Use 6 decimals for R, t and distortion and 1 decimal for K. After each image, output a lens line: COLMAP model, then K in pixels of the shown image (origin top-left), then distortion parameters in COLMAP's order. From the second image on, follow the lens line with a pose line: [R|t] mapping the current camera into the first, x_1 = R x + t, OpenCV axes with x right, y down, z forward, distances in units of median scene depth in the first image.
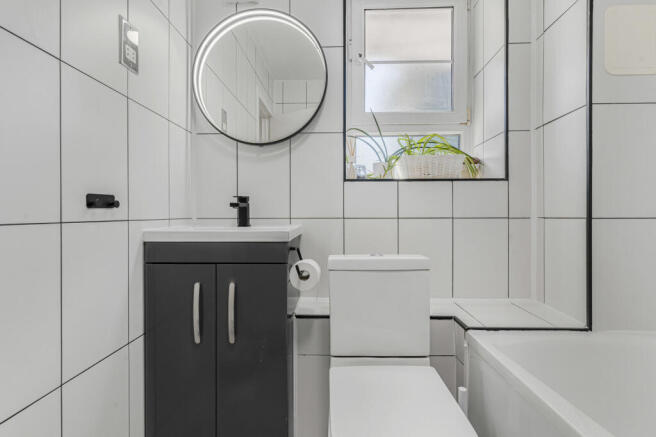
lens RADIAL K [[315.3, 0, 330.8], [0, 315.3, 214.8], [0, 0, 1]] dist [0.011804, -0.001280]
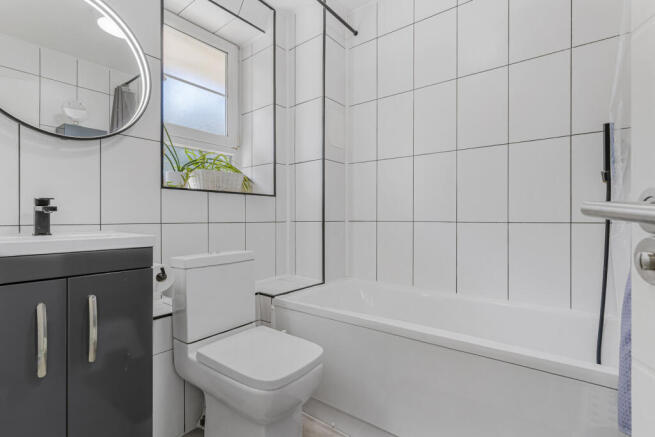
lens RADIAL K [[314.8, 0, 327.4], [0, 314.8, 220.0], [0, 0, 1]] dist [0.011804, -0.001280]
pose [[0.595002, -0.002971, 0.803719, -0.483987], [0.002847, 0.999995, 0.001590, -0.001213], [-0.803719, 0.001342, 0.595007, -0.068871]]
